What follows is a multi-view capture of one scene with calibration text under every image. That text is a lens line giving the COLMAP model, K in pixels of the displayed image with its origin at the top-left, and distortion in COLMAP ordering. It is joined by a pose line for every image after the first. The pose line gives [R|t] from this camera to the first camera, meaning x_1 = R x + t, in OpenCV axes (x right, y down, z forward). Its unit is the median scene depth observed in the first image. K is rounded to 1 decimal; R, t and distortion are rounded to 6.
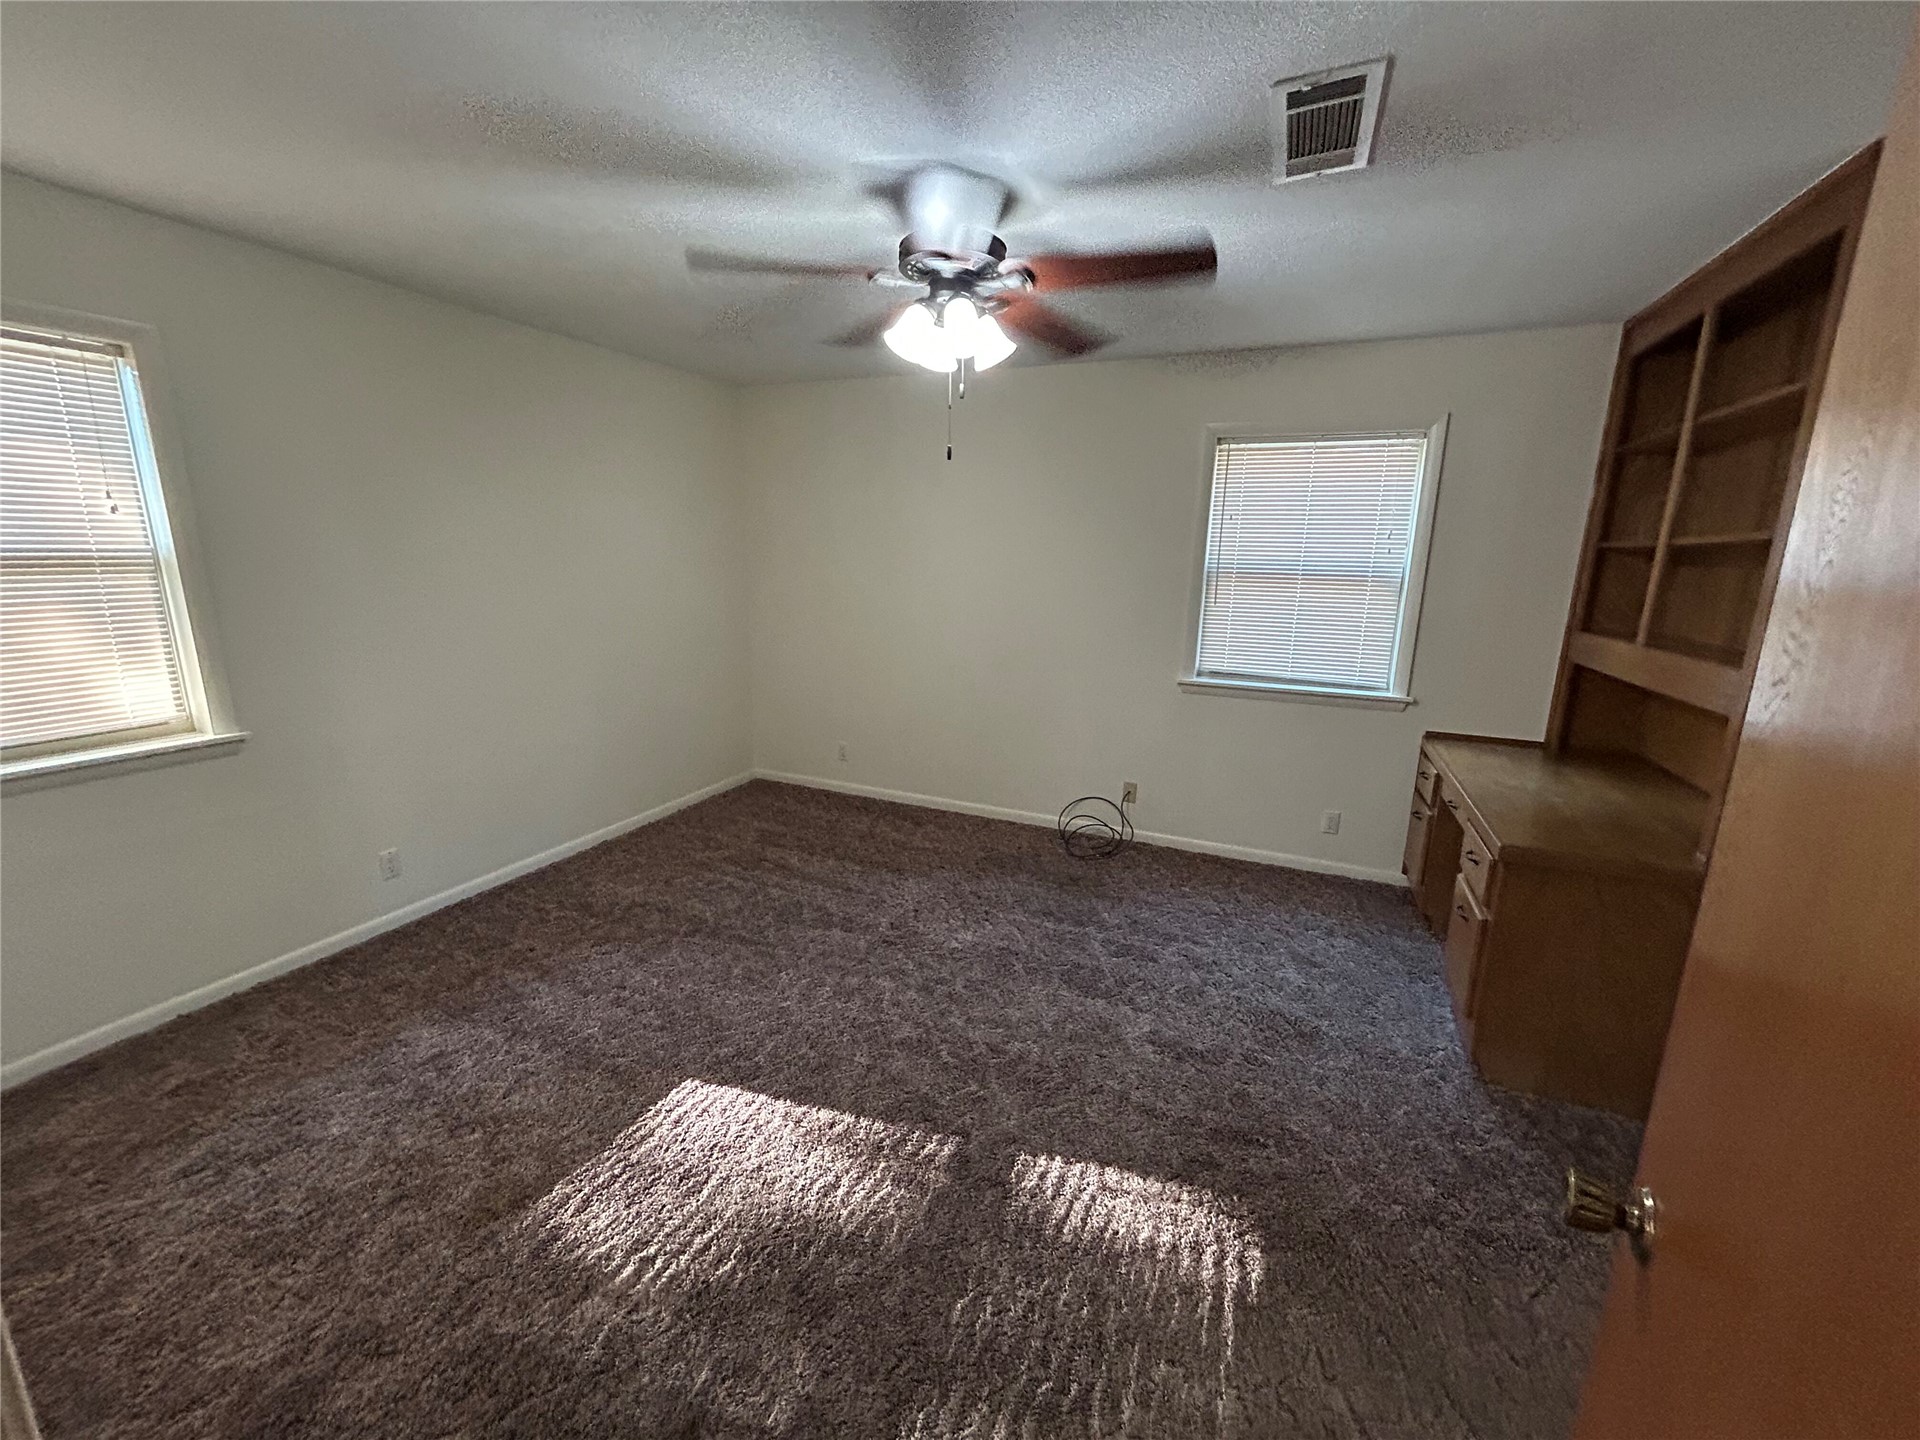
lens RADIAL K [[775.5, 0, 962.7], [0, 775.5, 716.7], [0, 0, 1]] dist [-0.000631, 0.002014]
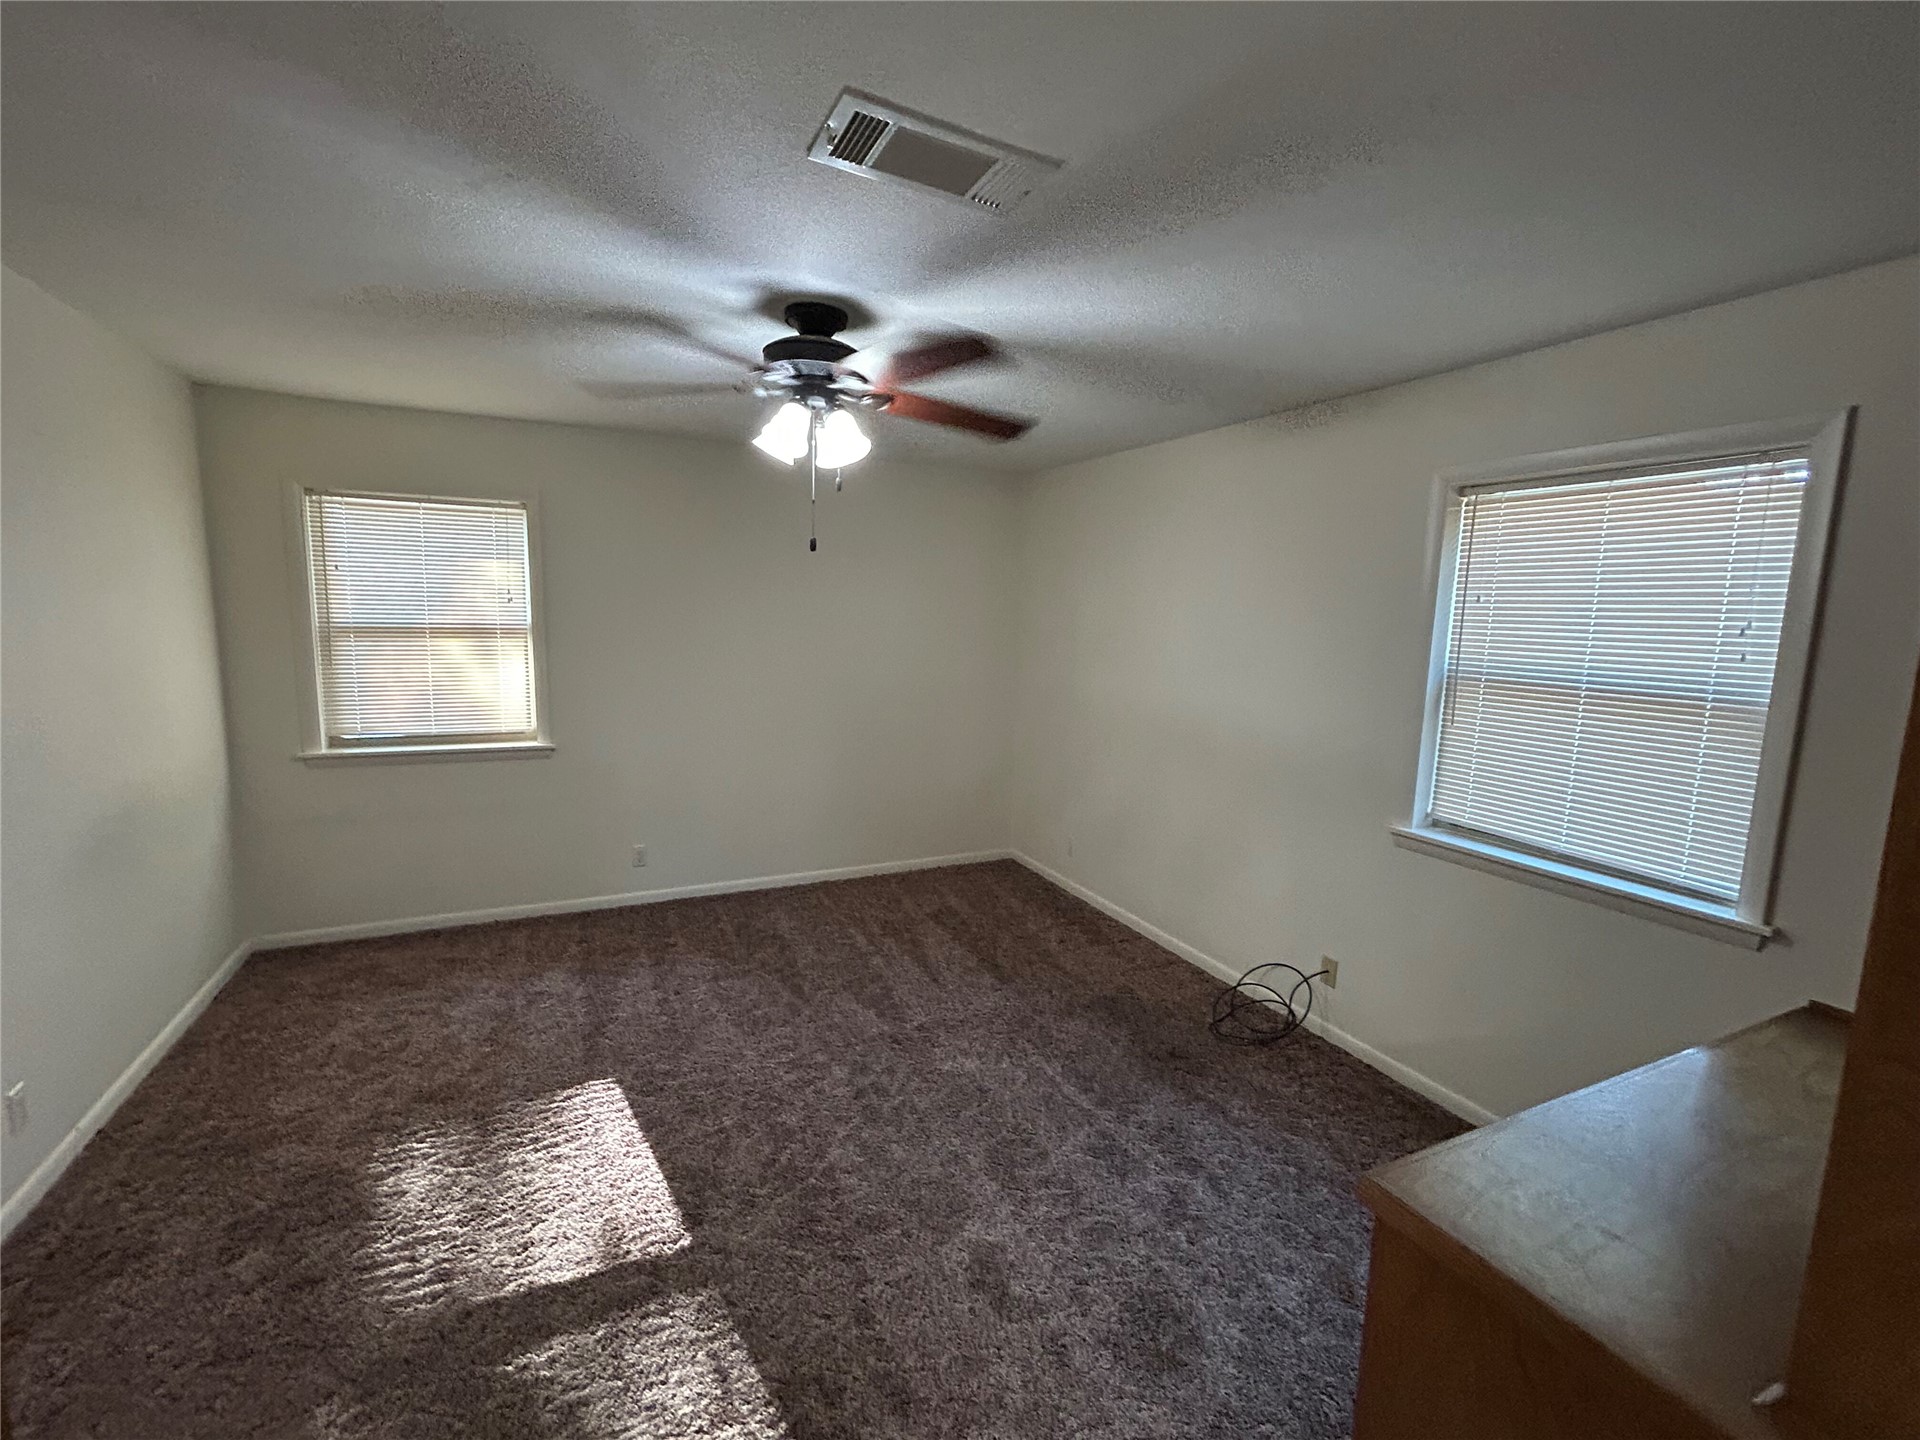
lens RADIAL K [[829.6, 0, 956.5], [0, 829.6, 718.8], [0, 0, 1]] dist [-0.000874, 0.001645]
pose [[0.763492, 0.089443, -0.639594, 0.495097], [-0.154277, 0.986949, -0.046145, -0.053434], [0.627119, 0.133906, 0.767327, 0.179617]]
